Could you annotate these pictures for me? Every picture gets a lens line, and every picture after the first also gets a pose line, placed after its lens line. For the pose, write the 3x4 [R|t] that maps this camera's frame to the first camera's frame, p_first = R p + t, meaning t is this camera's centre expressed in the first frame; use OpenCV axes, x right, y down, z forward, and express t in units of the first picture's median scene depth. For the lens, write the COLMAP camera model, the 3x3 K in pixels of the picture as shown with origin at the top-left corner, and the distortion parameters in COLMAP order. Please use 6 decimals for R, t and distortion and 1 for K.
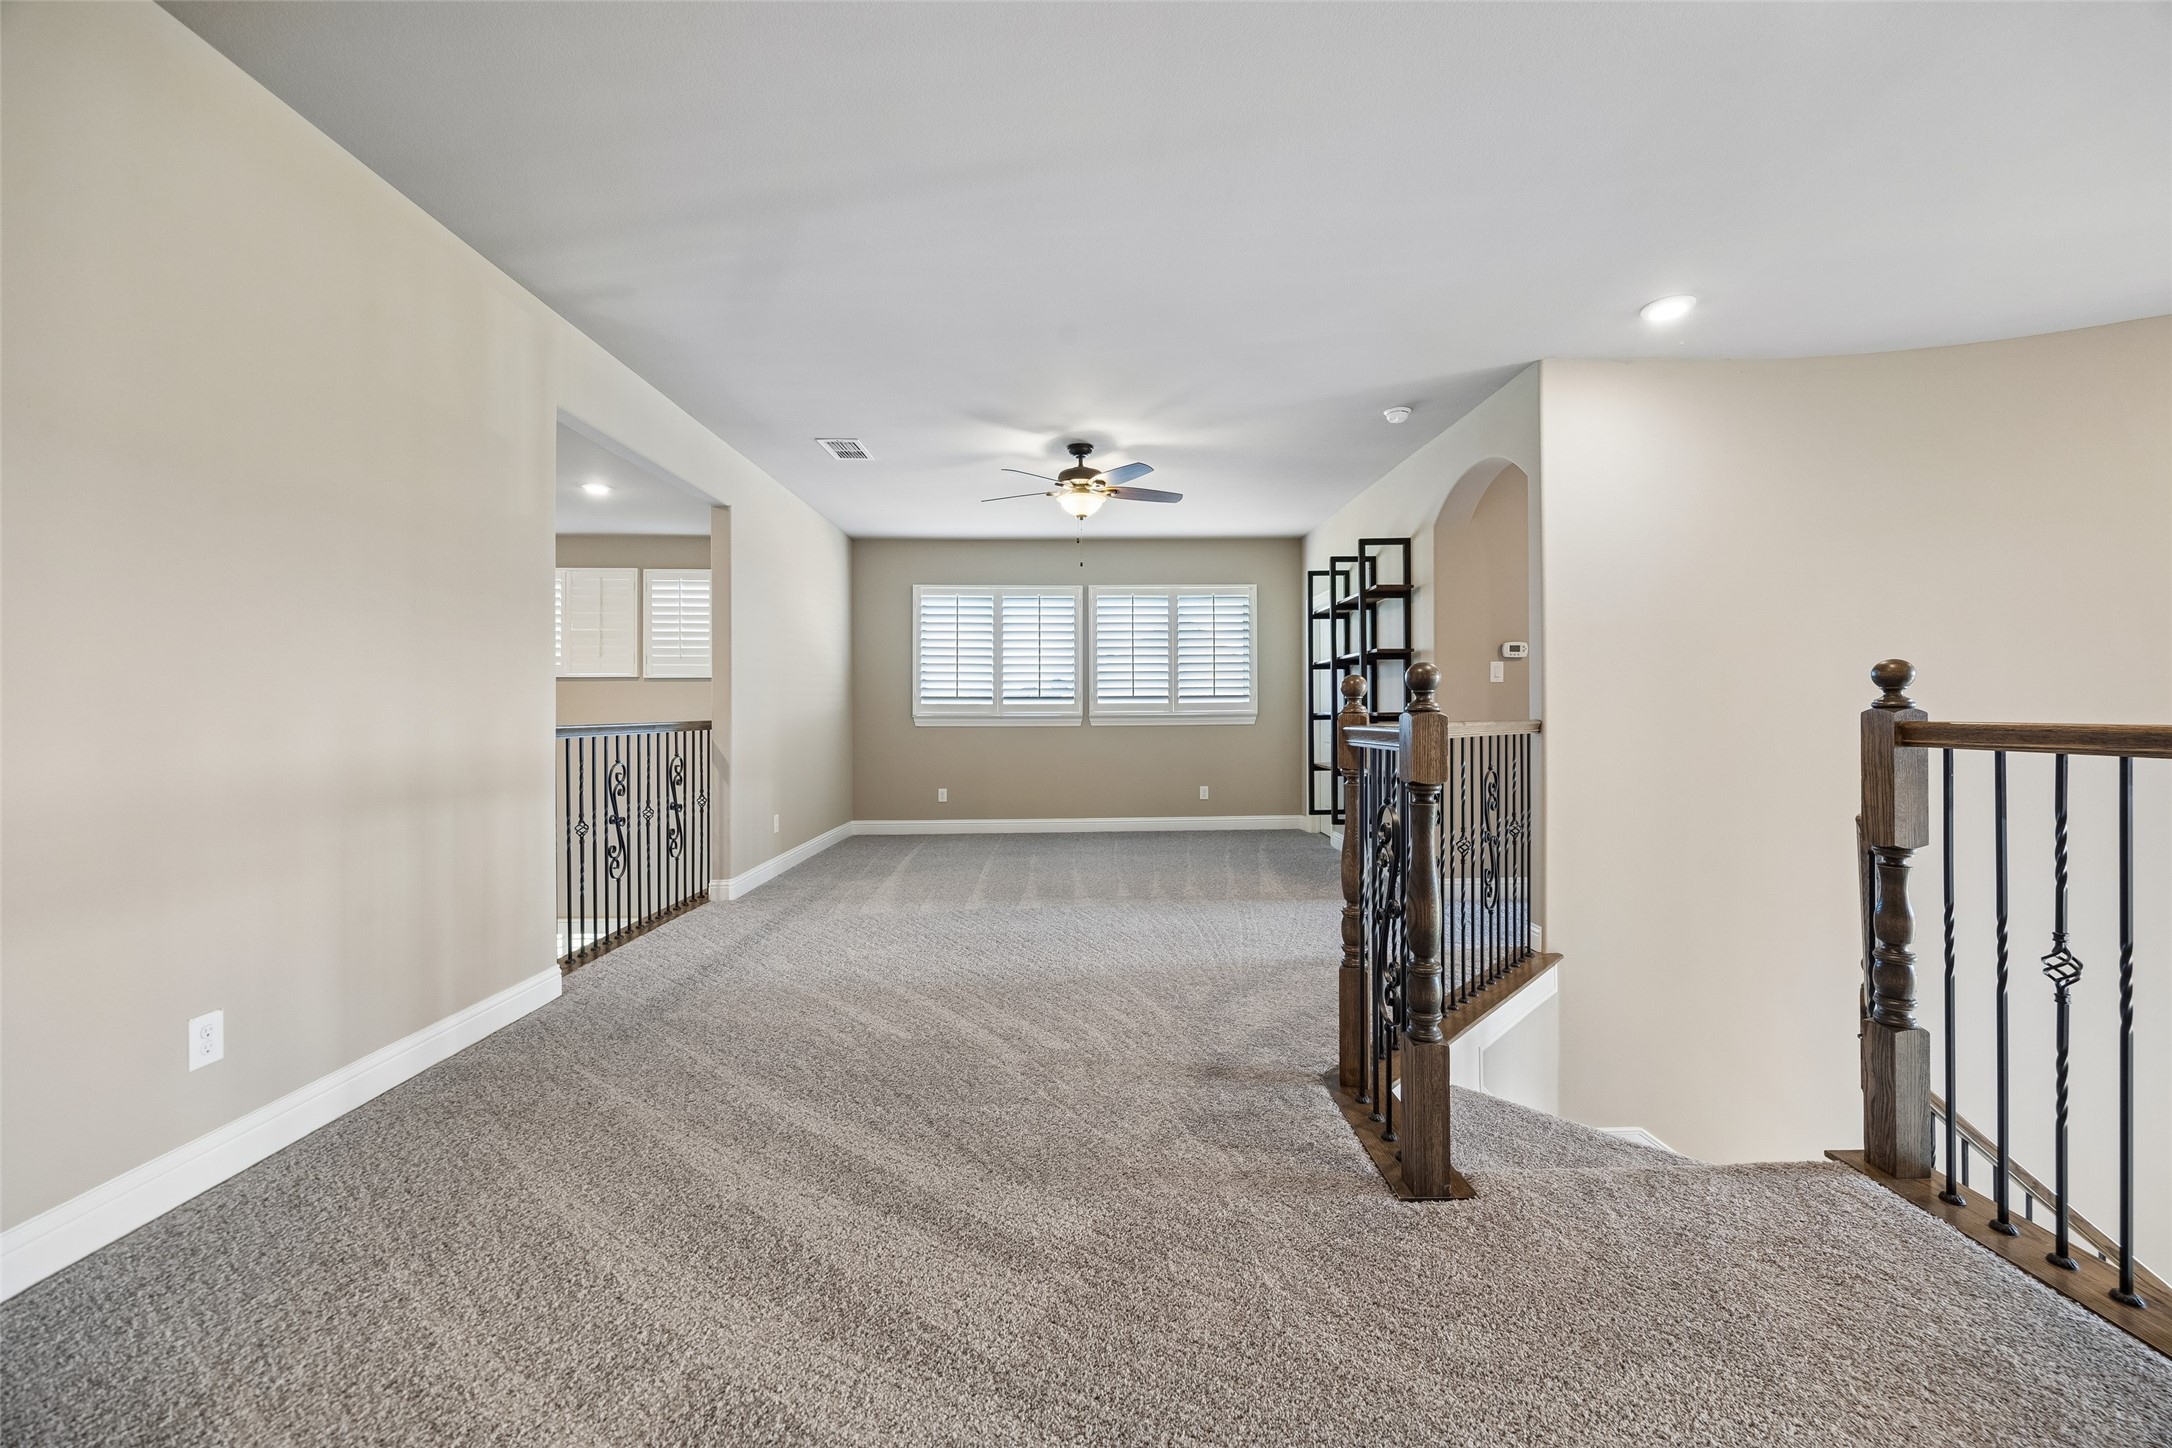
lens RADIAL K [[833.4, 0, 1089.9], [0, 833.4, 713.4], [0, 0, 1]] dist [-0.001850, 0.000549]
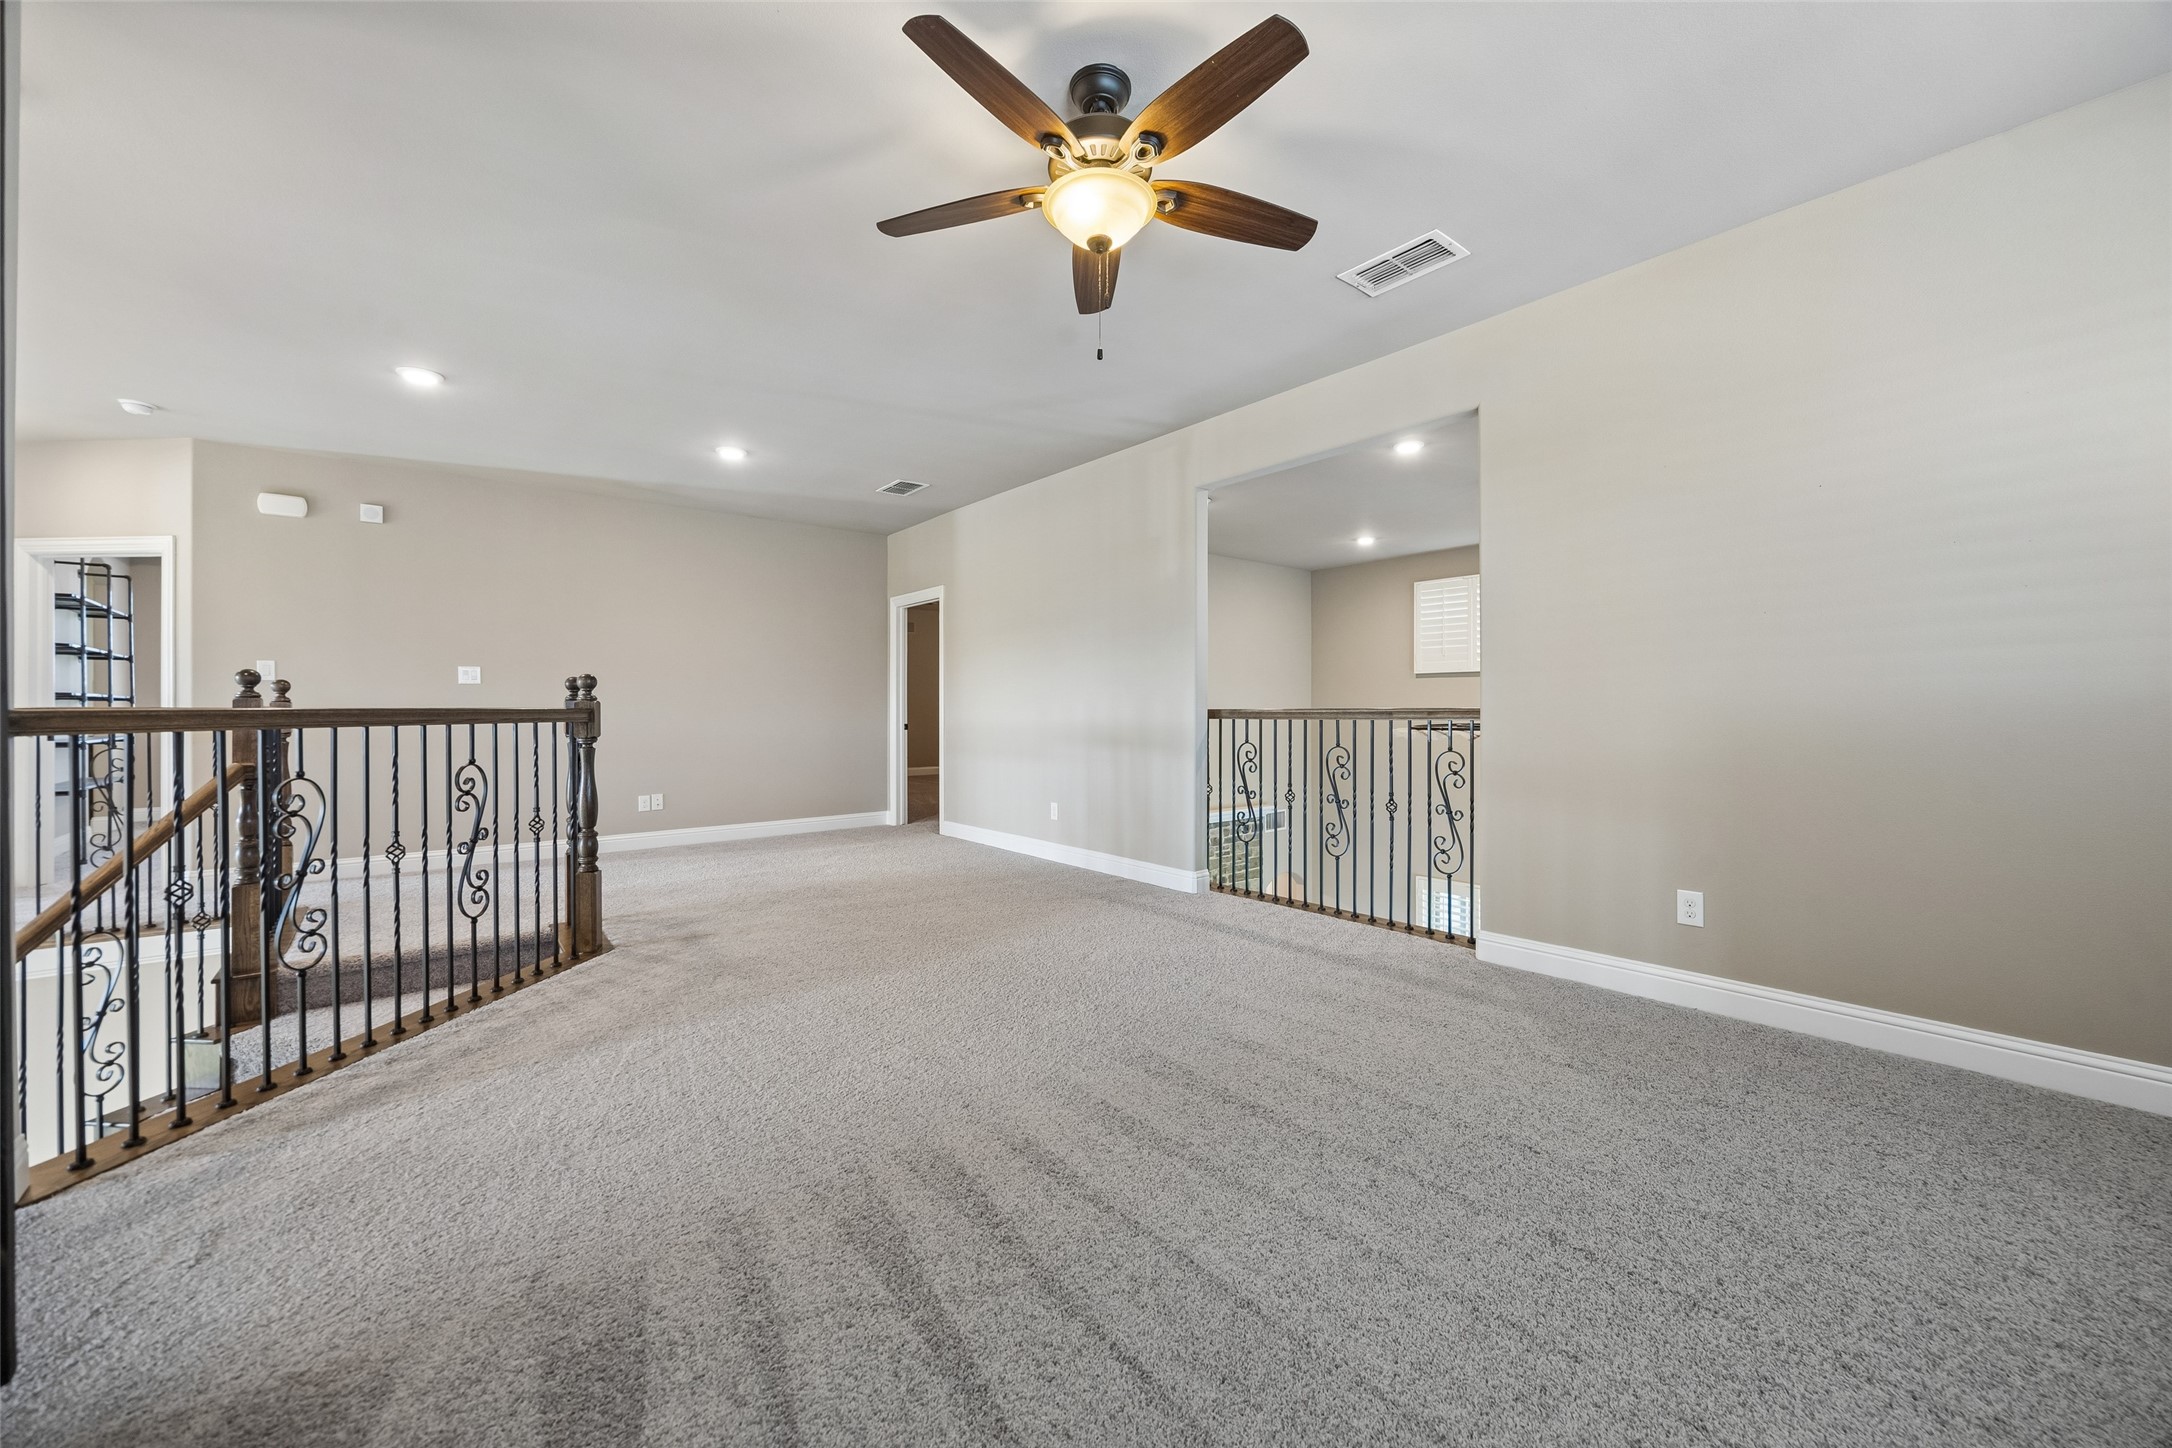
lens RADIAL K [[833.4, 0, 1089.9], [0, 833.4, 713.4], [0, 0, 1]] dist [-0.001850, 0.000549]
pose [[-0.811140, 0.012483, -0.584719, 0.502515], [0.007686, 0.999913, 0.010685, 0.003165], [0.584802, 0.004172, -0.811165, 2.941270]]
